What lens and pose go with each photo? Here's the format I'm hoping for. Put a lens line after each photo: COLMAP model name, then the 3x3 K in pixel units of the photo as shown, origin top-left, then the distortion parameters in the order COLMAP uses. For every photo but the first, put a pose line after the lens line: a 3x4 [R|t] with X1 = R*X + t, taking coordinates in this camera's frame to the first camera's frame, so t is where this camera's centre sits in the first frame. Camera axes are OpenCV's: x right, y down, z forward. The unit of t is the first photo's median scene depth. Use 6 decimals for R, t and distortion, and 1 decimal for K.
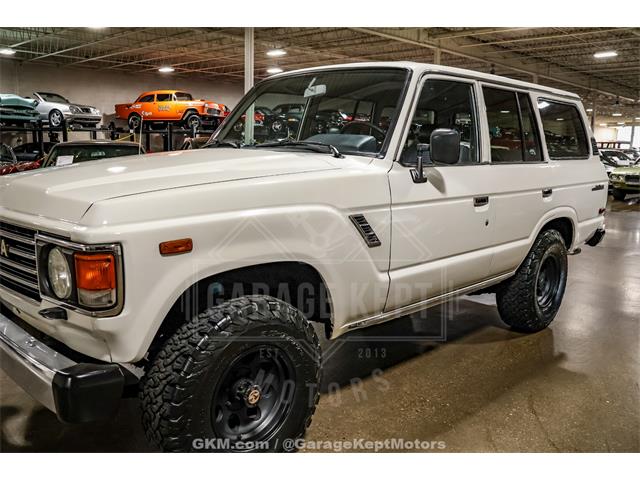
lens RADIAL K [[570.4, 0, 312.0], [0, 570.4, 241.3], [0, 0, 1]] dist [-0.133014, 0.158009]
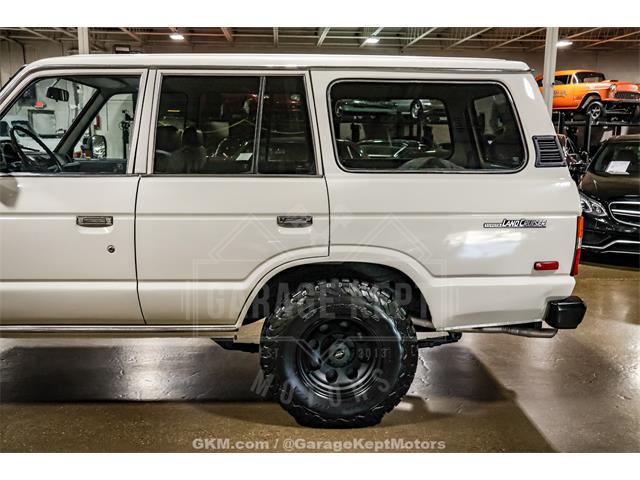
lens RADIAL K [[703.5, 0, 320.0], [0, 703.5, 240.0], [0, 0, 1]] dist [0.008430, 0.007793]
pose [[0.728498, 0.096800, -0.678174, 1.007612], [-0.114772, 0.993220, 0.018480, -0.082320], [0.675365, 0.064373, 0.734669, 0.388580]]
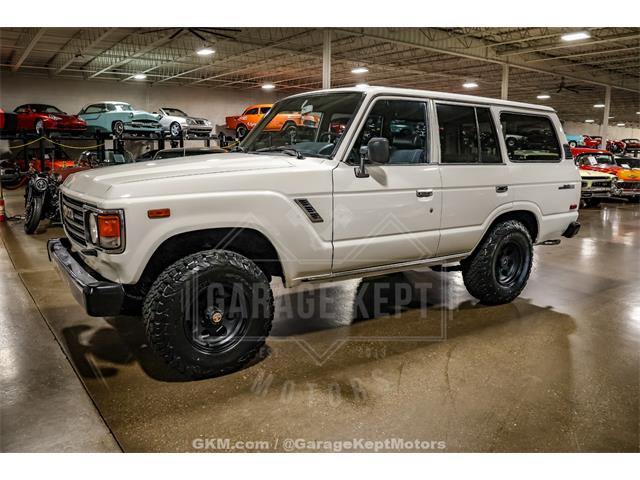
lens RADIAL K [[527.5, 0, 312.1], [0, 527.5, 238.2], [0, 0, 1]] dist [-0.165210, 0.139169]
pose [[0.981255, 0.028686, -0.190567, 0.228373], [-0.029693, 0.999556, -0.002428, 0.034342], [0.190413, 0.008041, 0.981671, -0.179538]]
